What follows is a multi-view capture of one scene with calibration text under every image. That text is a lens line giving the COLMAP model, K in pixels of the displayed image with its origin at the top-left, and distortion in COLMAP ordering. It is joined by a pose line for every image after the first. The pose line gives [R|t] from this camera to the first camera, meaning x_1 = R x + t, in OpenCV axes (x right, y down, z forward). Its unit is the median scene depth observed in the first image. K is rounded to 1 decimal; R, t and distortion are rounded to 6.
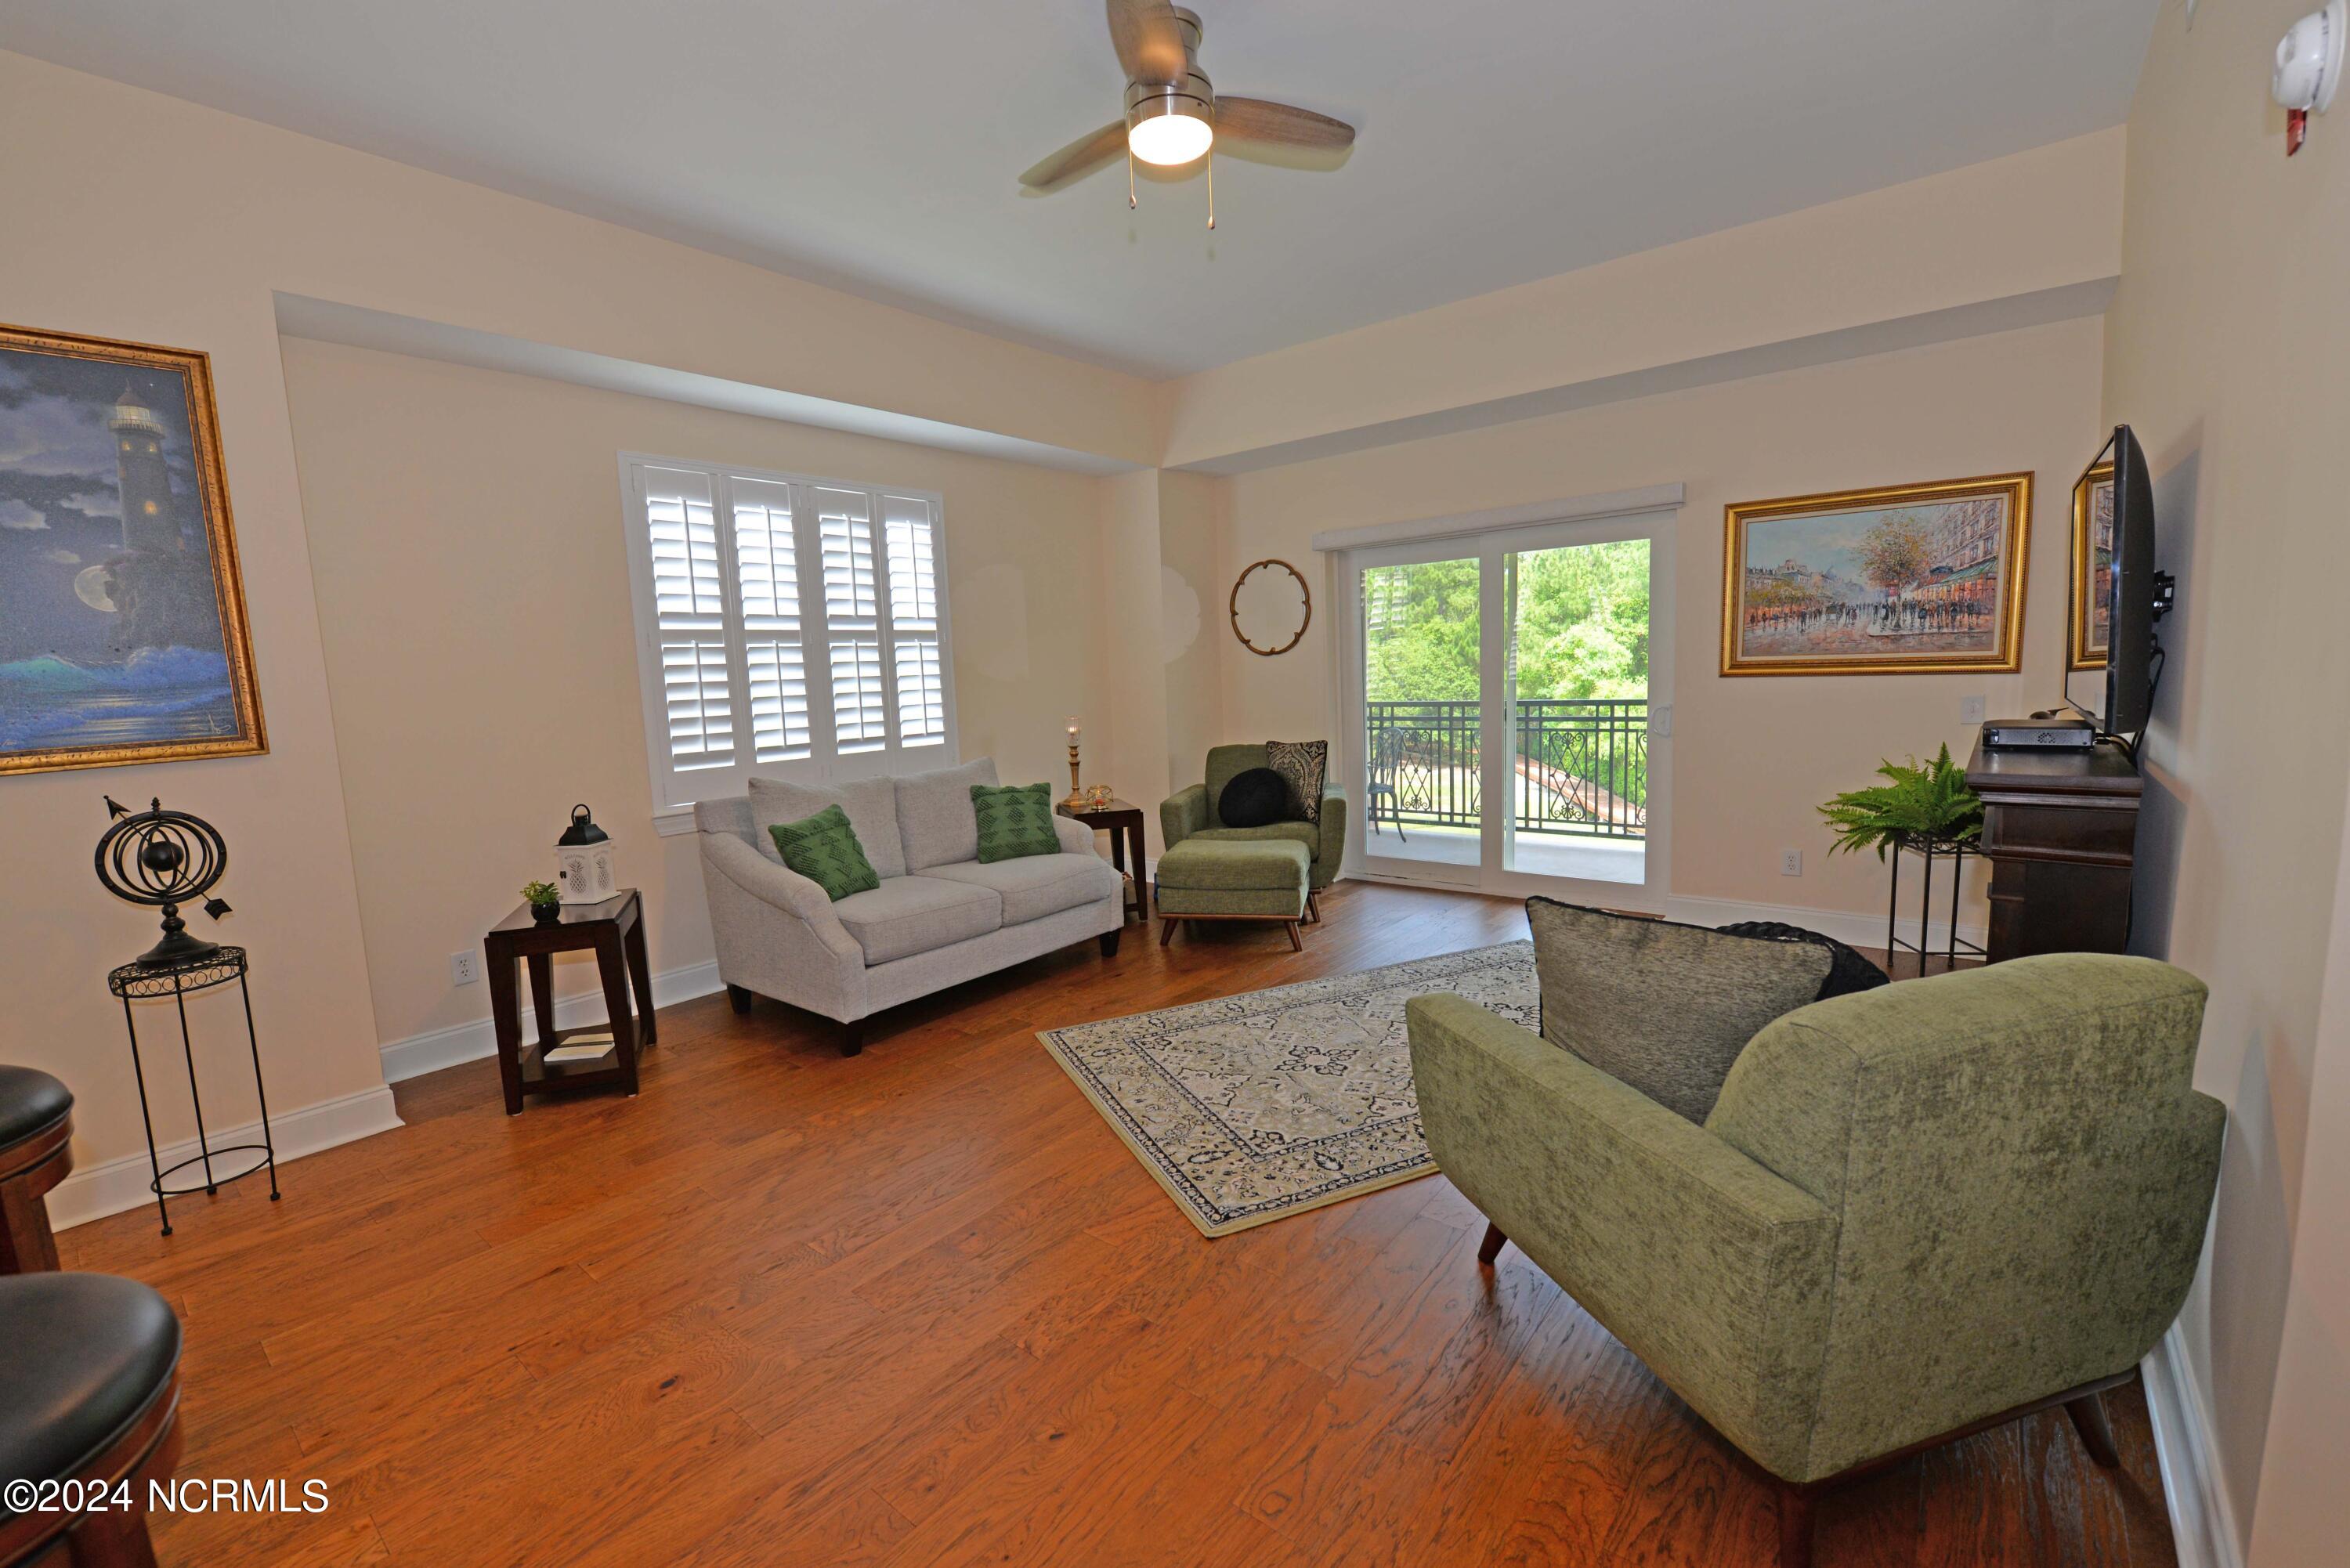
lens RADIAL K [[973.8, 0, 1180.0], [0, 973.8, 785.1], [0, 0, 1]] dist [-0.012739, -0.001177]
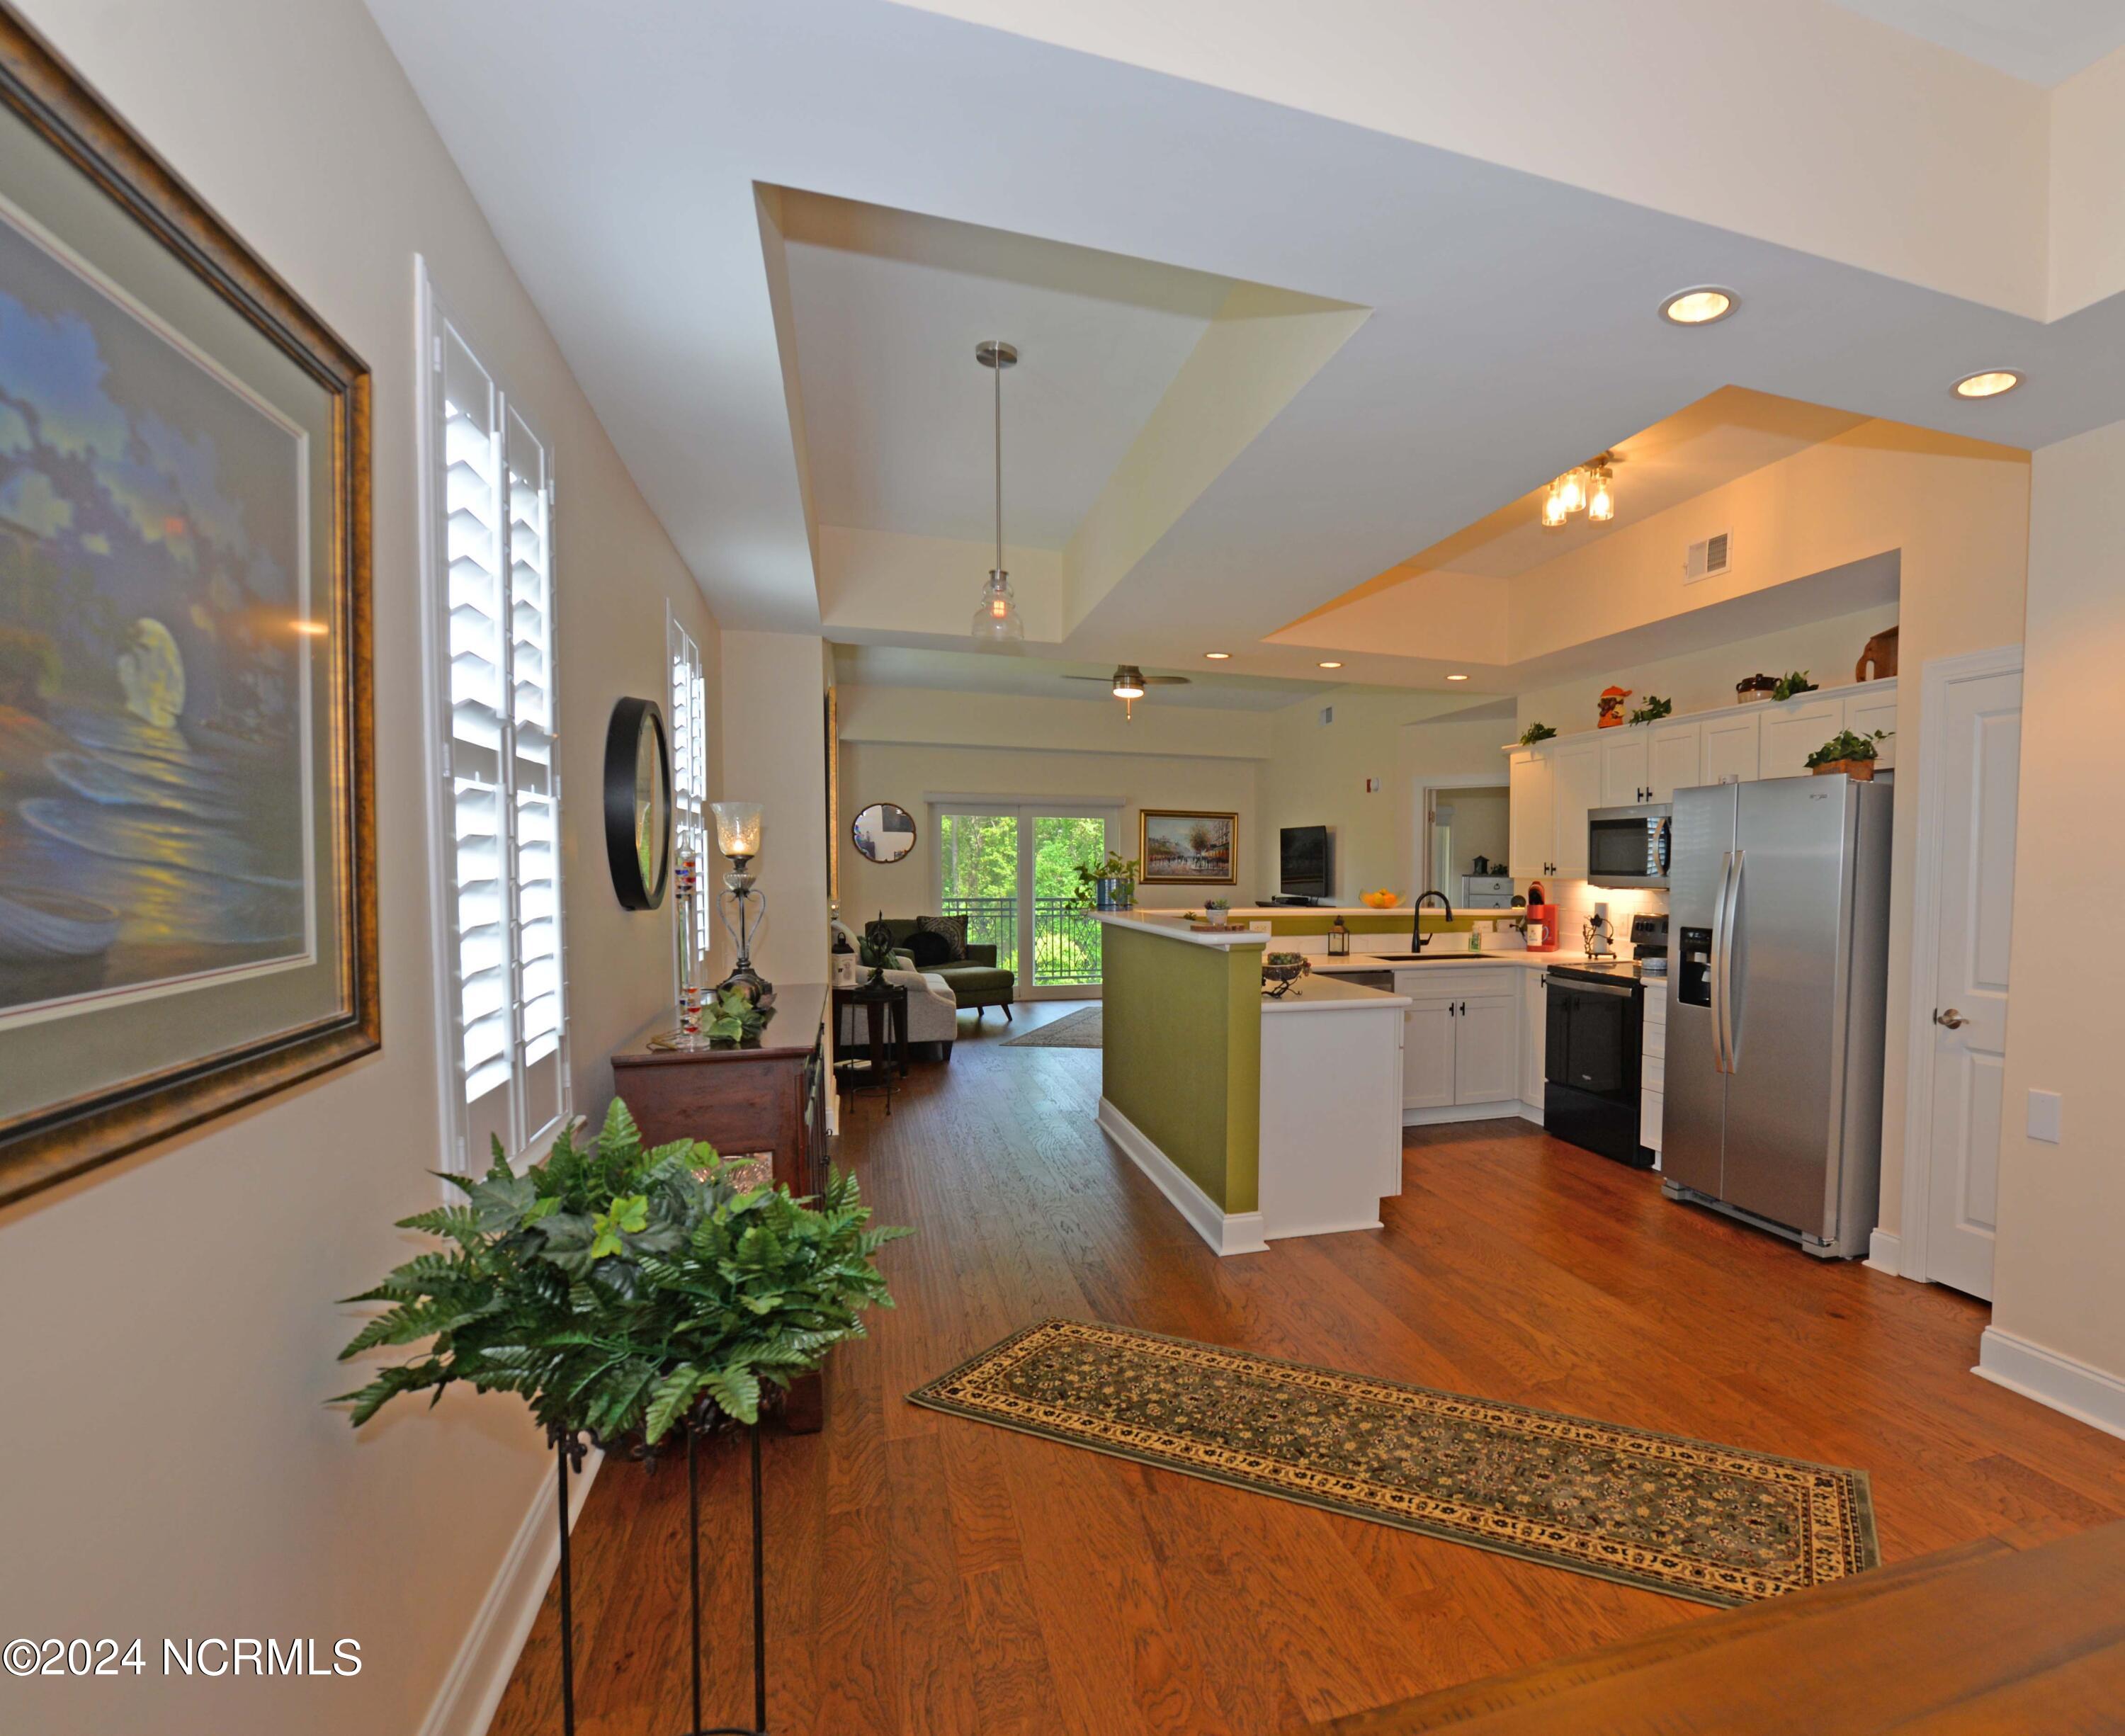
lens RADIAL K [[1121.0, 0, 1299.4], [0, 1121.0, 924.3], [0, 0, 1]] dist [-0.020309, -0.000195]
pose [[0.490142, -0.000801, 0.871642, -1.578244], [0.076360, 0.996194, -0.042024, 0.122679], [-0.868292, 0.087156, 0.488338, -0.603905]]
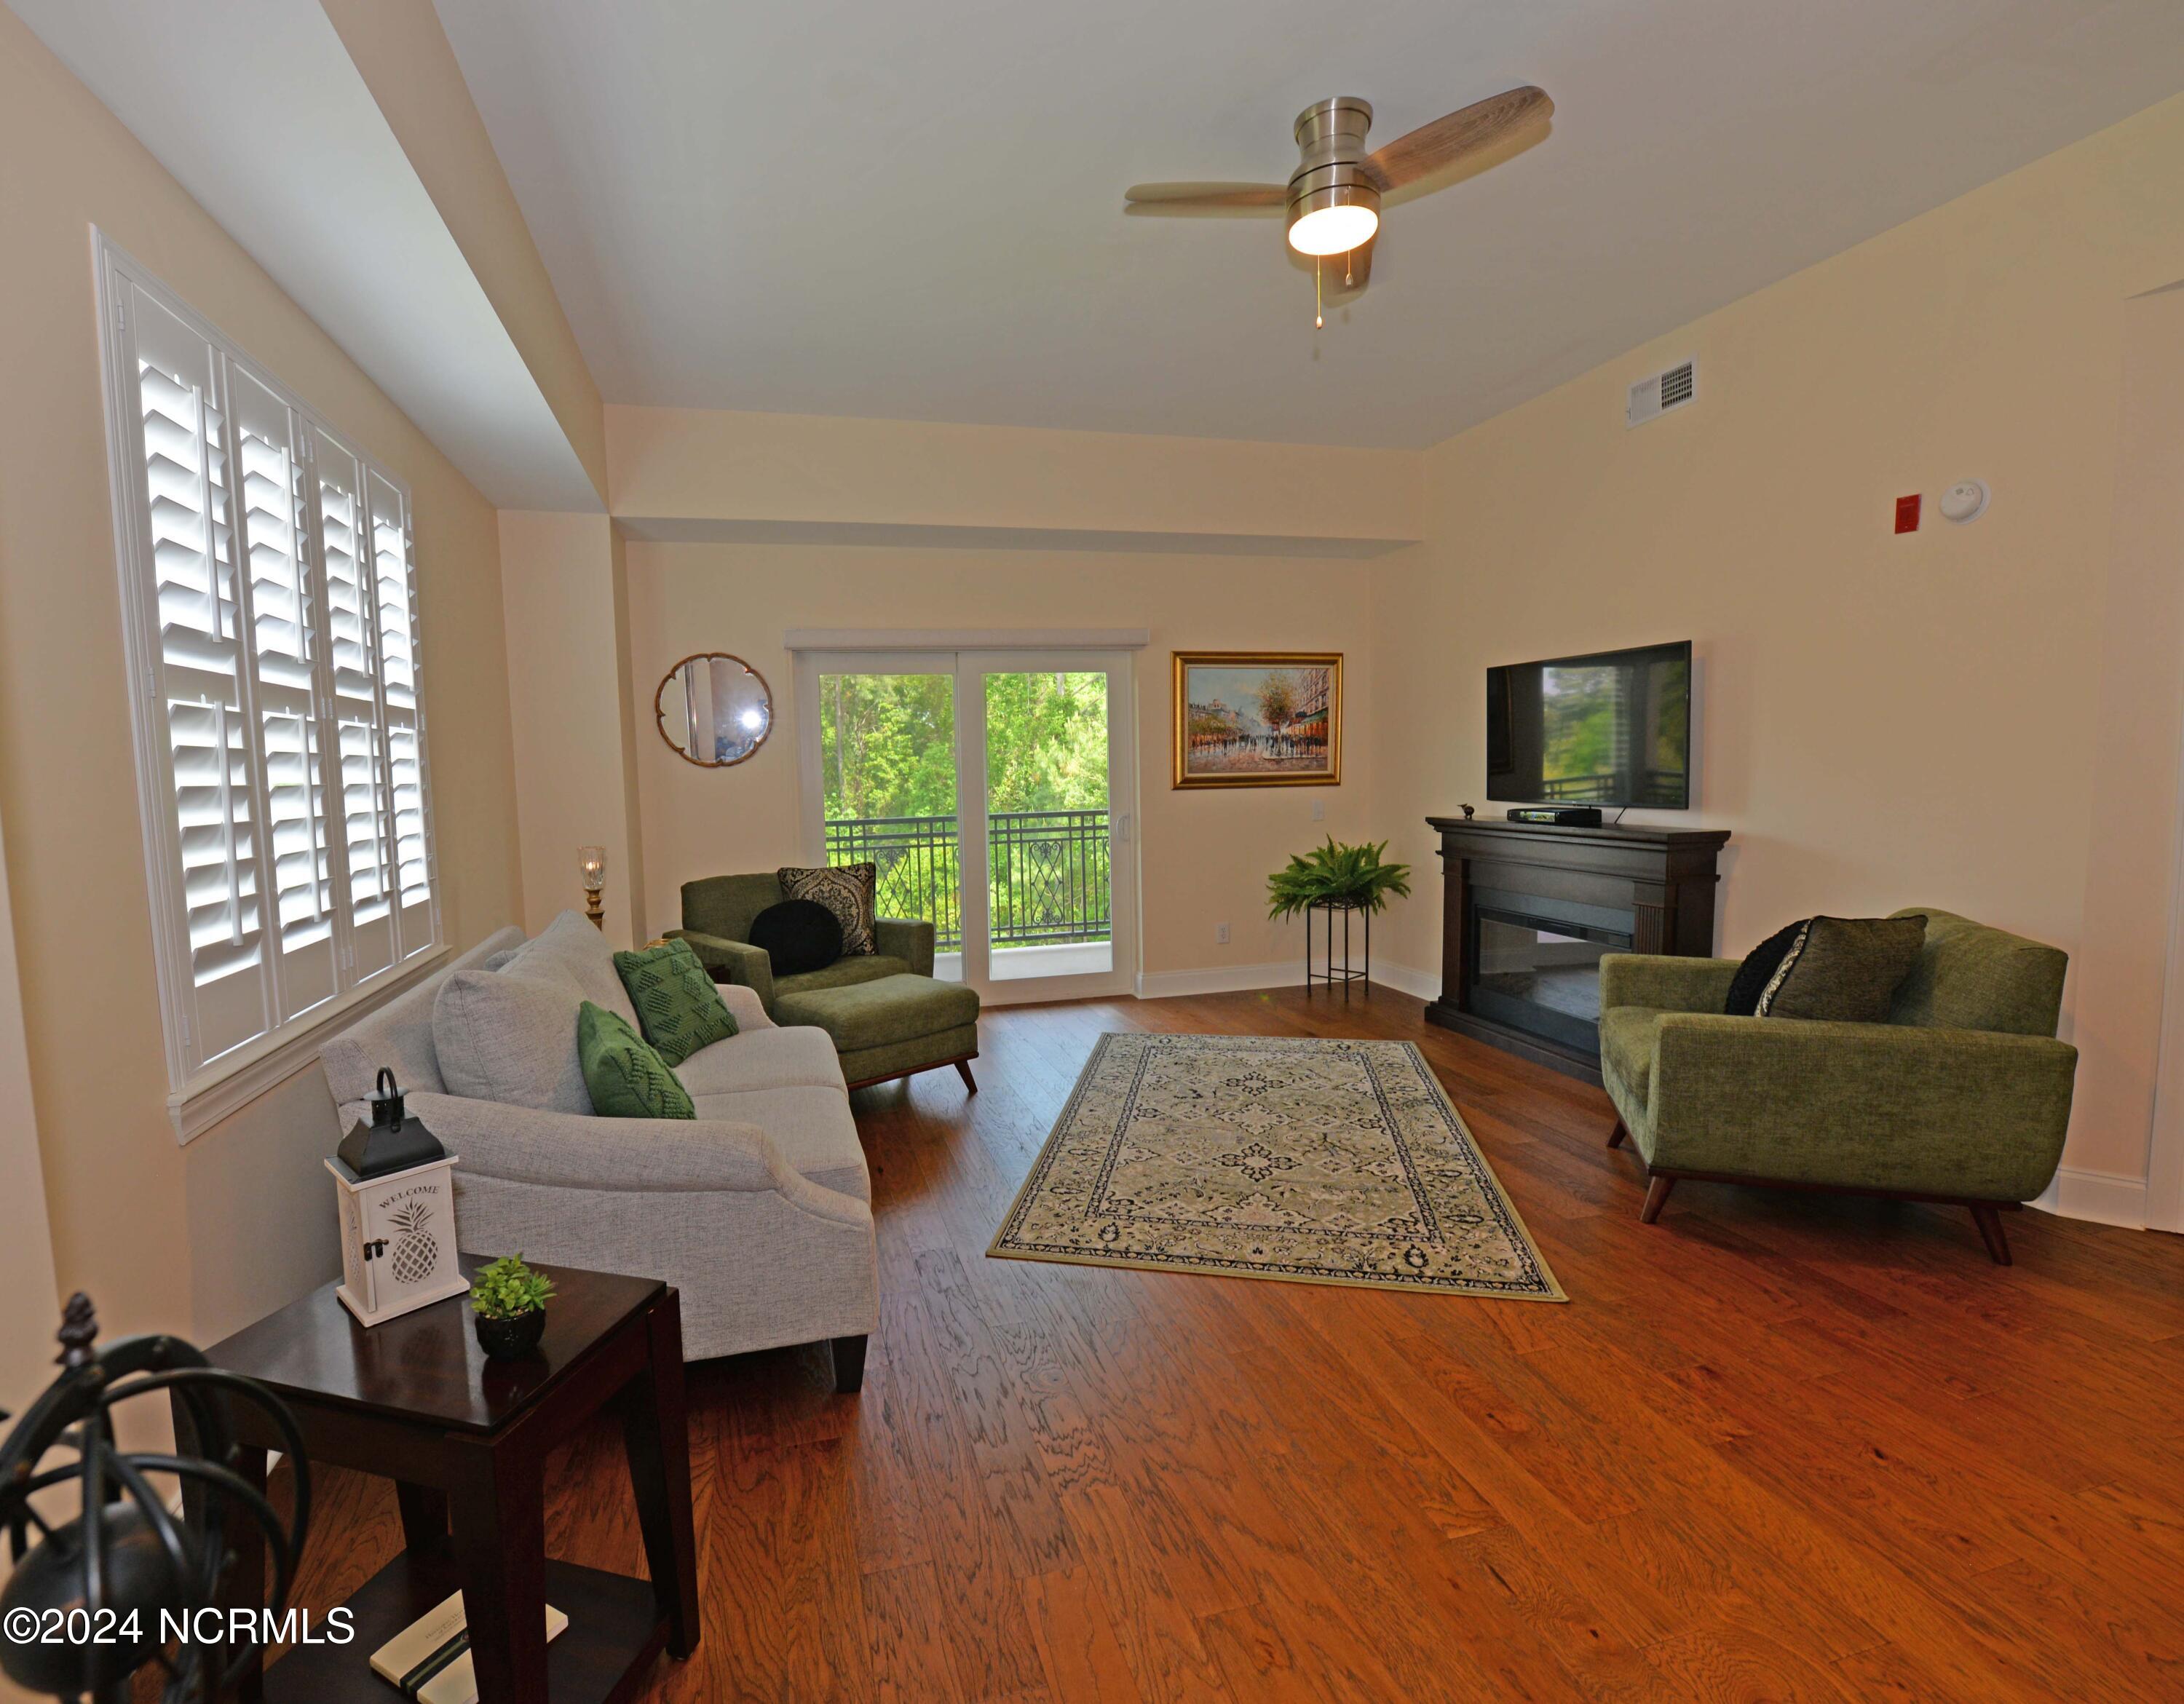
lens RADIAL K [[1015.2, 0, 1003.8], [0, 1015.2, 859.1], [0, 0, 1]] dist [-0.014046, -0.000361]
pose [[0.606875, -0.049459, 0.793257, -0.618821], [0.098737, 0.995022, -0.013499, -0.028898], [-0.788640, 0.086516, 0.608738, 0.406536]]
